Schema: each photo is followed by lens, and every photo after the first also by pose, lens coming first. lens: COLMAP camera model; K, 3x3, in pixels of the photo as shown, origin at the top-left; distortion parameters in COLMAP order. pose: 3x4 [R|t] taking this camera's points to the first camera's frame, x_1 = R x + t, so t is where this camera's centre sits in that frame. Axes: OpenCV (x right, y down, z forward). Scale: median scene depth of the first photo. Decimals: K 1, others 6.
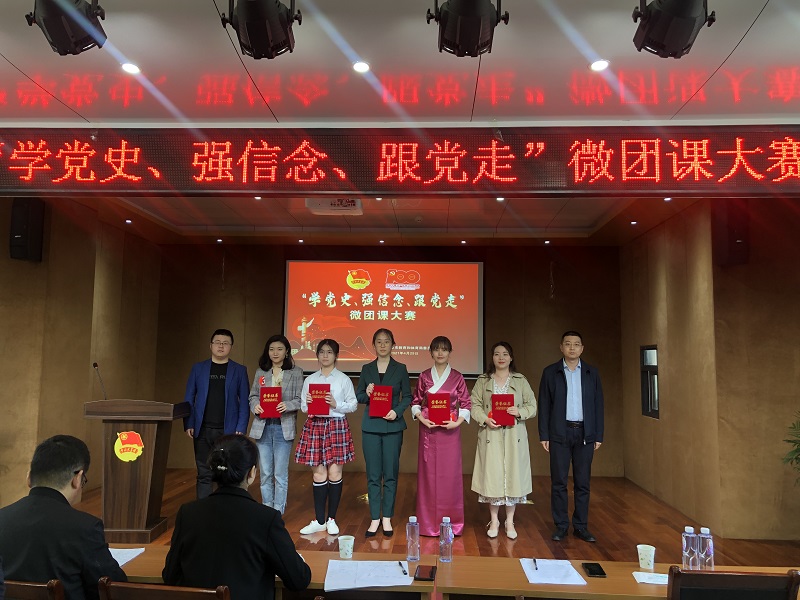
lens RADIAL K [[658.4, 0, 406.9], [0, 658.4, 300.1], [0, 0, 1]] dist [0.046155, -0.042682]
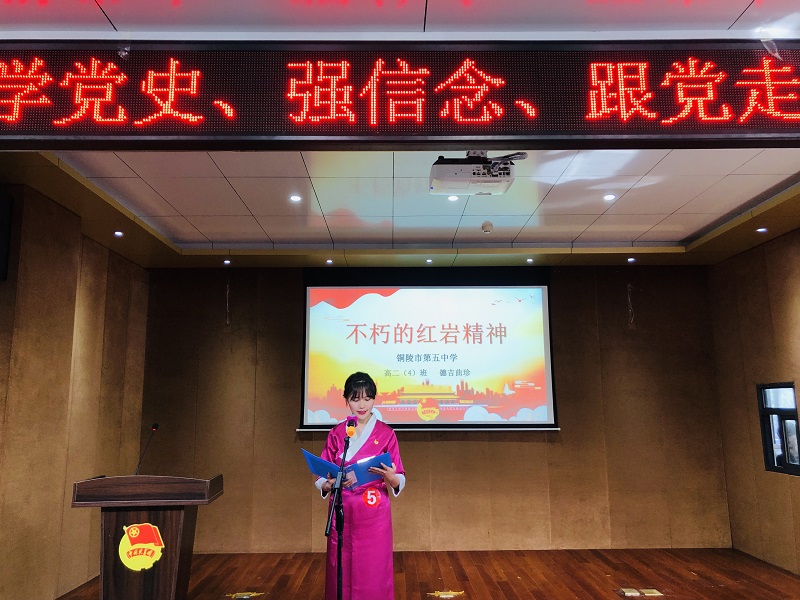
lens RADIAL K [[658.4, 0, 396.9], [0, 658.4, 299.9], [0, 0, 1]] dist [0.046155, -0.042682]
pose [[0.997574, -0.011012, 0.068741, -0.266227], [0.015916, 0.997335, -0.071201, 0.031939], [-0.067774, 0.072122, 0.995090, 0.388321]]
